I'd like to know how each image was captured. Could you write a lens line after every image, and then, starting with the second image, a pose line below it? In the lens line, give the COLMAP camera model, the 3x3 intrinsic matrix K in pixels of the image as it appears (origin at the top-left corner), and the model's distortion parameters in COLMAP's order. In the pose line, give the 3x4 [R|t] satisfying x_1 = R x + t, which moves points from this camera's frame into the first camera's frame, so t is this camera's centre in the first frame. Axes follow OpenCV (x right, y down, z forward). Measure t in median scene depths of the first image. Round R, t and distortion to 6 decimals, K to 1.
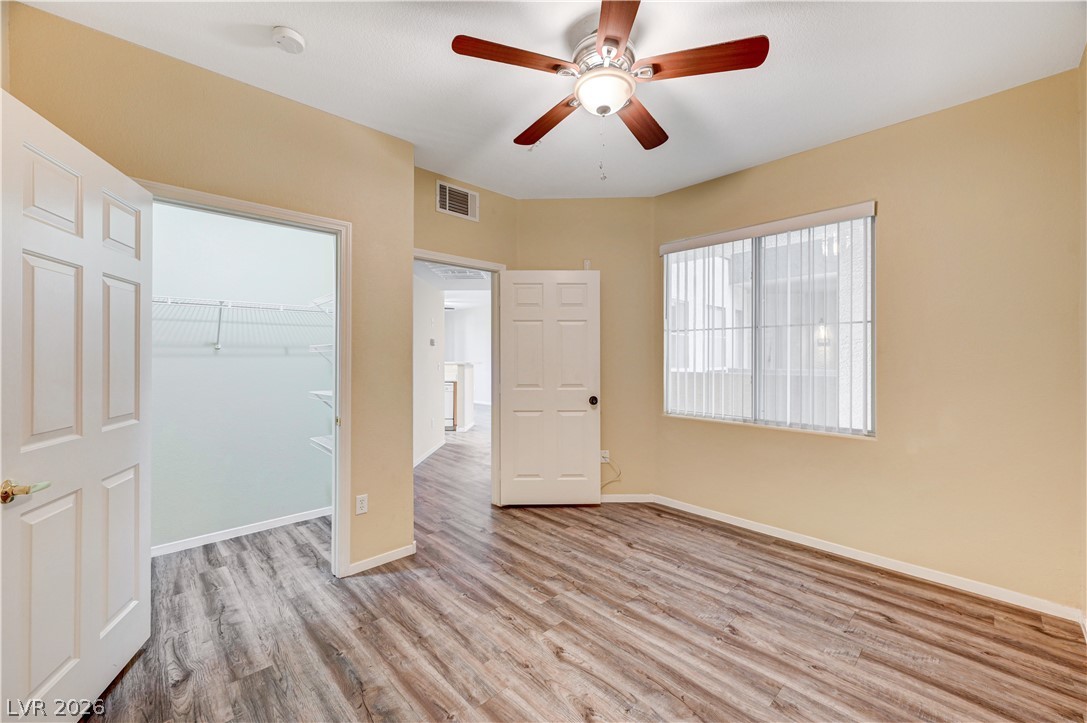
lens RADIAL K [[430.4, 0, 545.8], [0, 430.4, 355.1], [0, 0, 1]] dist [0.003038, 0.000814]
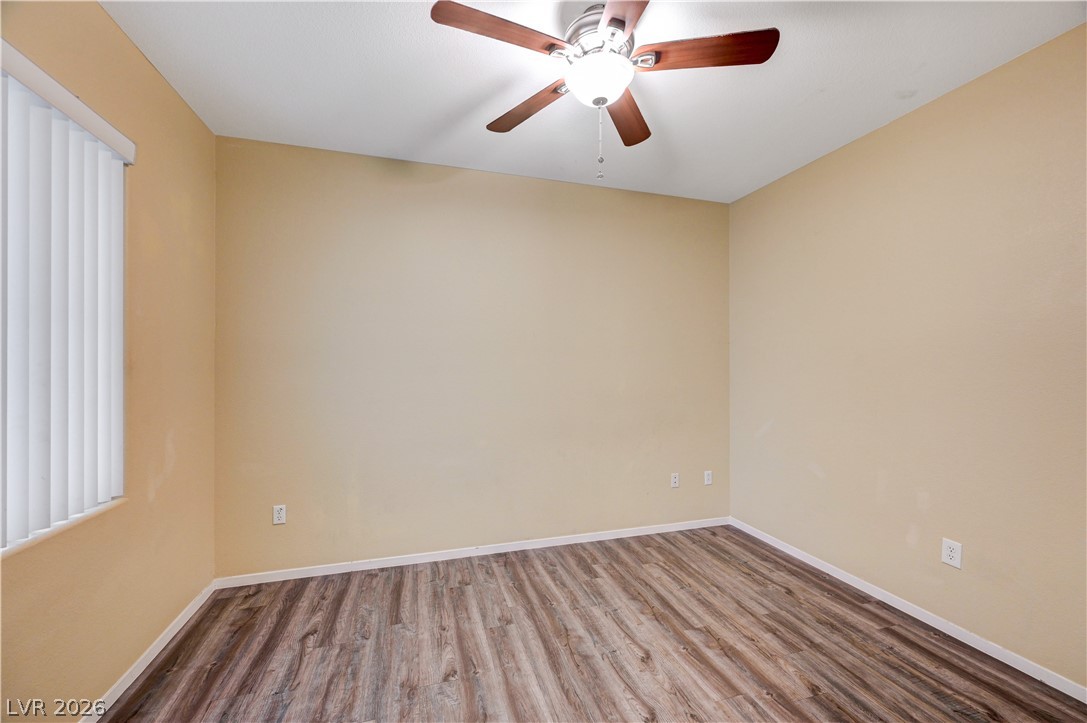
lens RADIAL K [[430.4, 0, 544.2], [0, 430.4, 367.2], [0, 0, 1]] dist [0.003038, 0.000814]
pose [[-0.892911, -0.000037, 0.450233, -0.155986], [-0.000387, 1.000000, -0.000685, -0.012310], [-0.450233, -0.000786, -0.892911, 1.746647]]
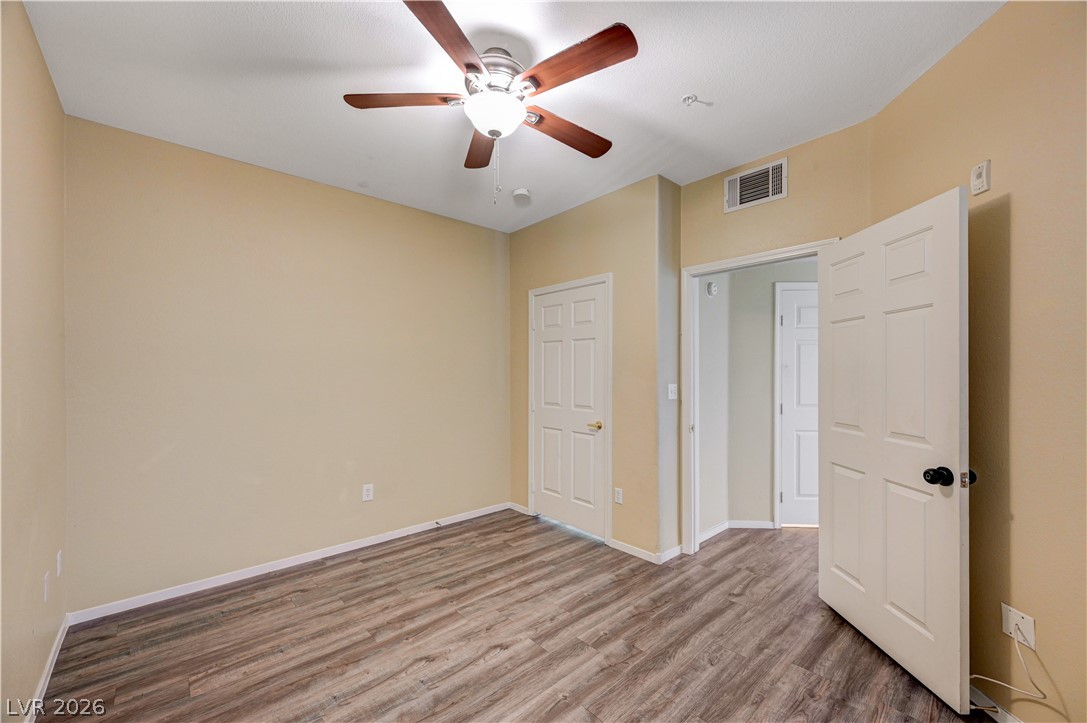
lens RADIAL K [[430.4, 0, 548.5], [0, 430.4, 372.3], [0, 0, 1]] dist [0.003038, 0.000814]
pose [[-0.022064, 0.003405, -0.999751, 1.062461], [0.005514, 0.999979, 0.003284, -0.018812], [0.999741, -0.005440, -0.022082, 1.077021]]
